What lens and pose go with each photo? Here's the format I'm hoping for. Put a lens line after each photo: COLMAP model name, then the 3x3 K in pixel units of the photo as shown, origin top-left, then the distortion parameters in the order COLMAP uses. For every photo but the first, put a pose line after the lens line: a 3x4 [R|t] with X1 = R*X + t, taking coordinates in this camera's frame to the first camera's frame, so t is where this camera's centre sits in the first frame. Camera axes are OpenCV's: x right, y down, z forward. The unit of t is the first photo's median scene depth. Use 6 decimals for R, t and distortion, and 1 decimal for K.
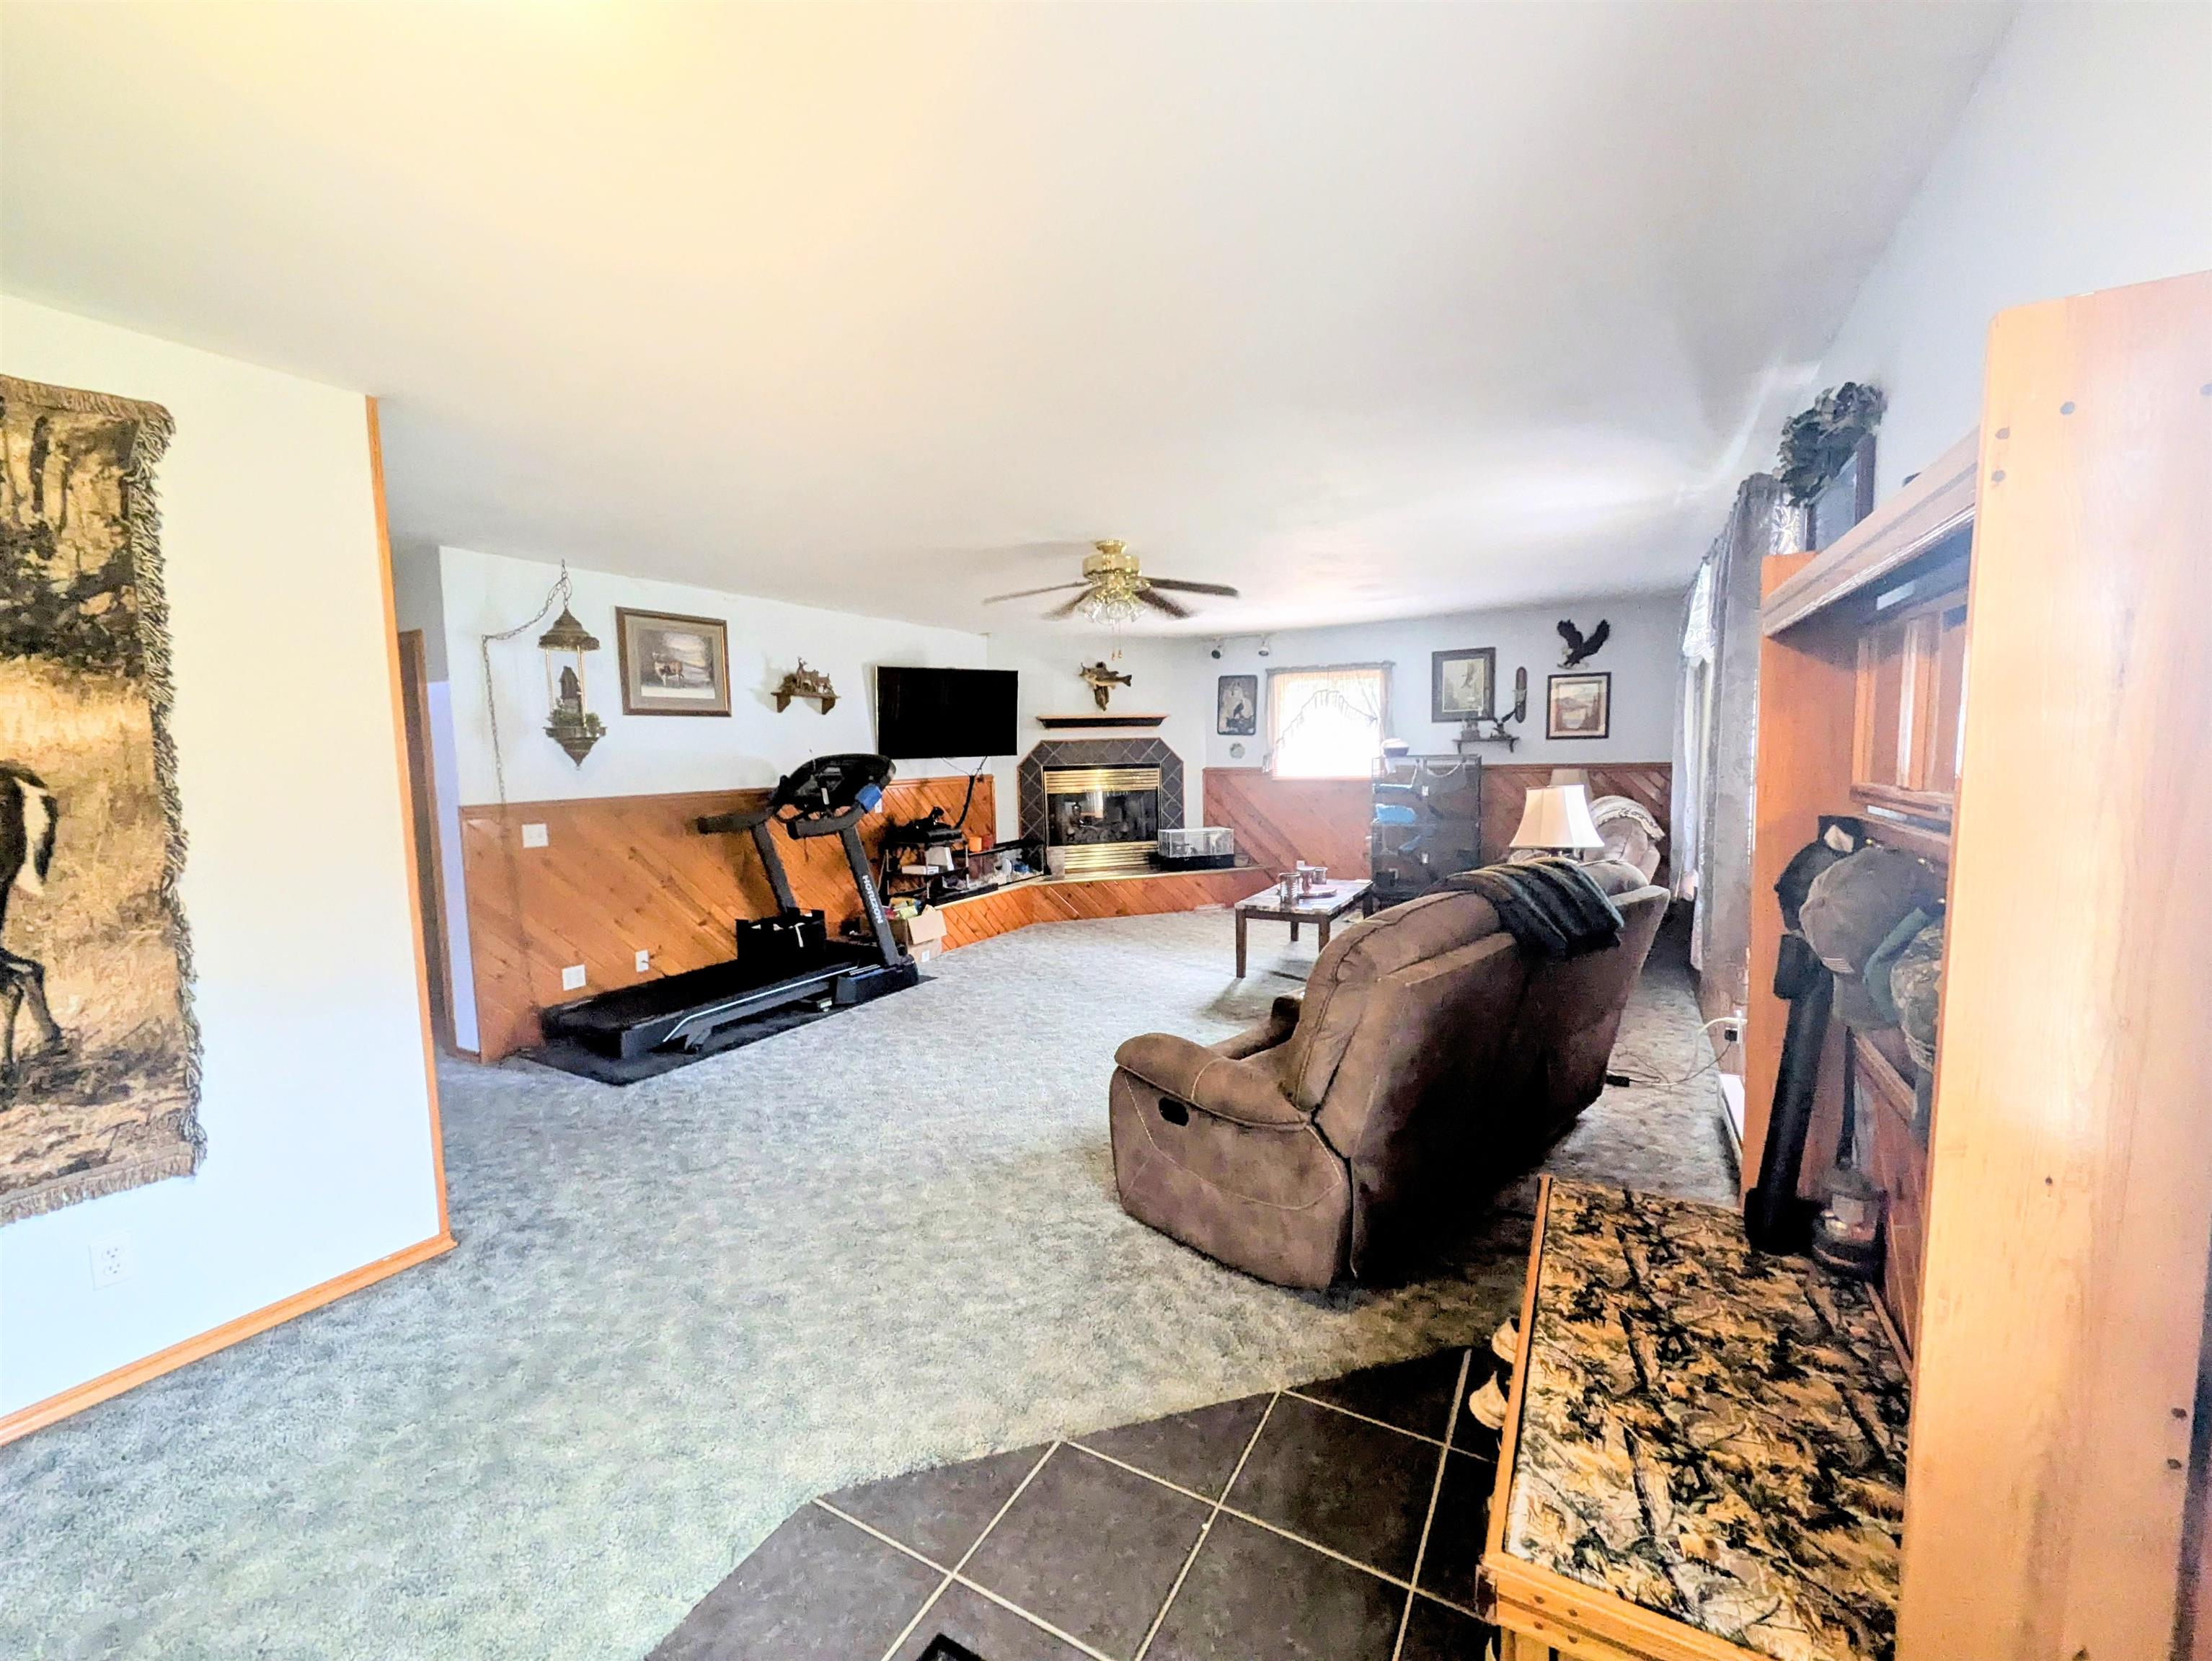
lens RADIAL K [[886.0, 0, 1105.5], [0, 886.0, 828.6], [0, 0, 1]] dist [-0.002813, -0.000329]
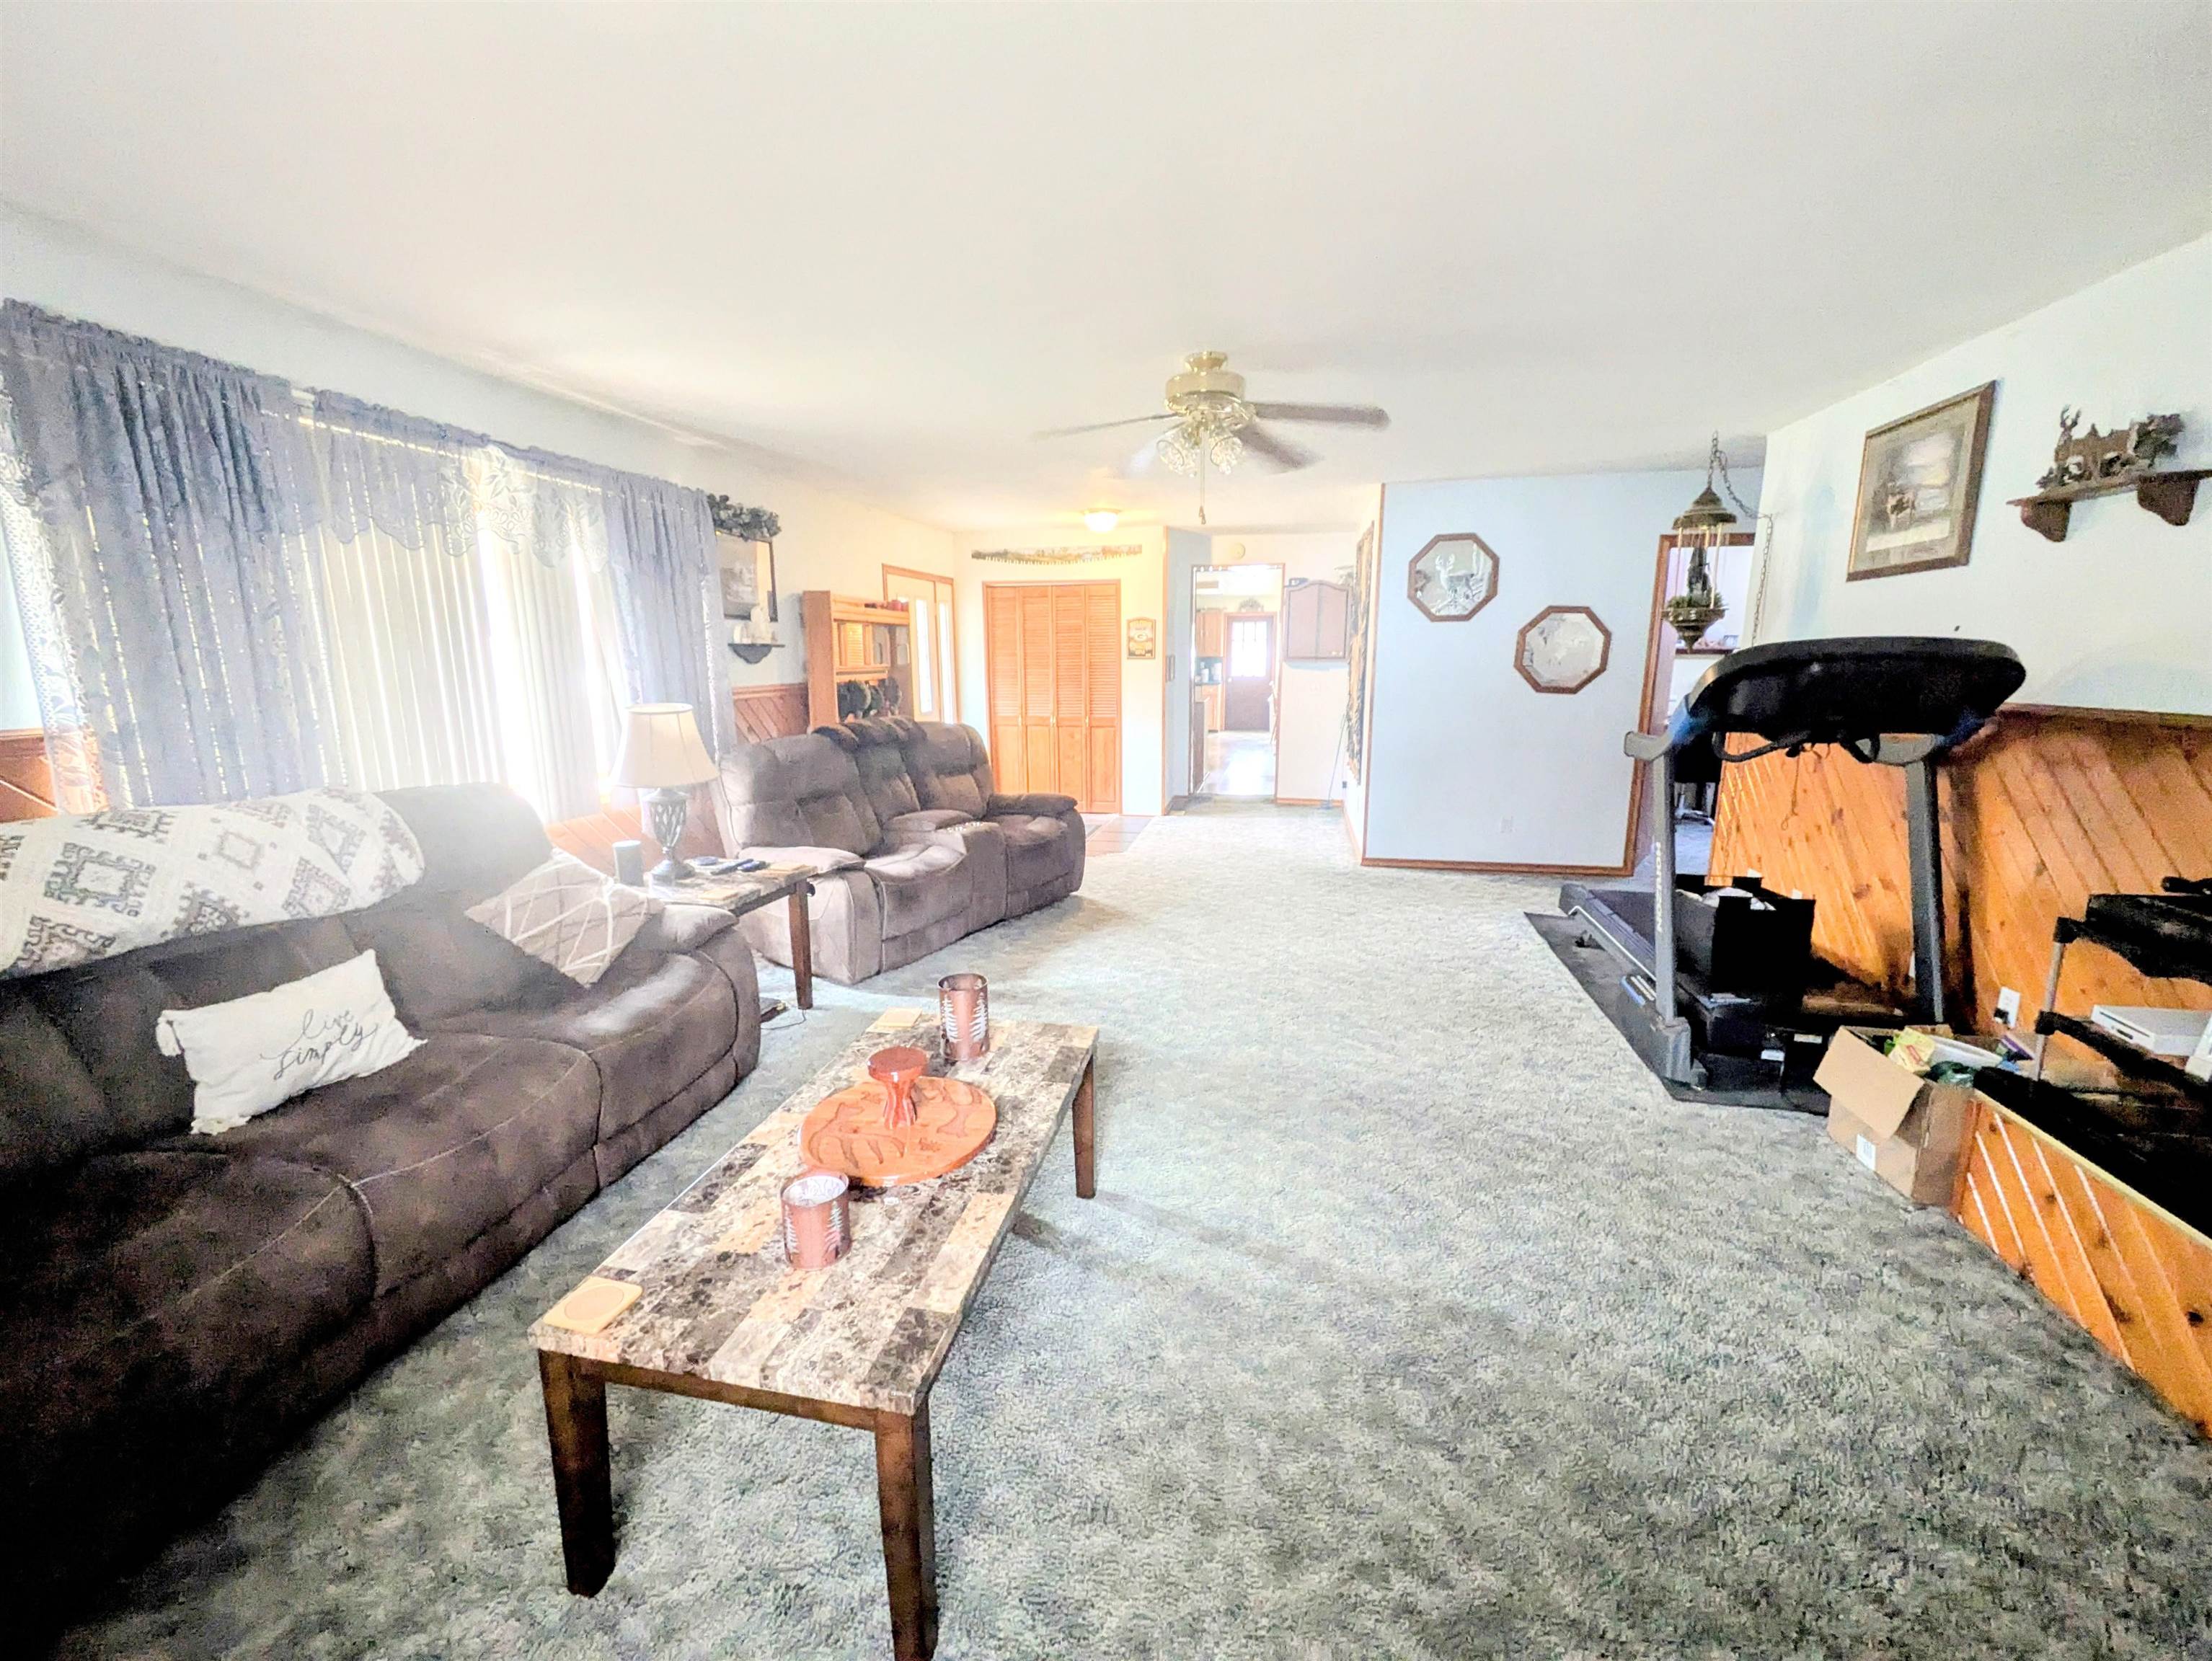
lens RADIAL K [[886.0, 0, 1107.5], [0, 886.0, 830.0], [0, 0, 1]] dist [-0.002813, -0.000329]
pose [[-0.955136, 0.081950, -0.284602, 0.270226], [-0.001429, 0.959669, 0.281127, -0.130450], [0.296163, 0.268922, -0.916498, 1.484394]]
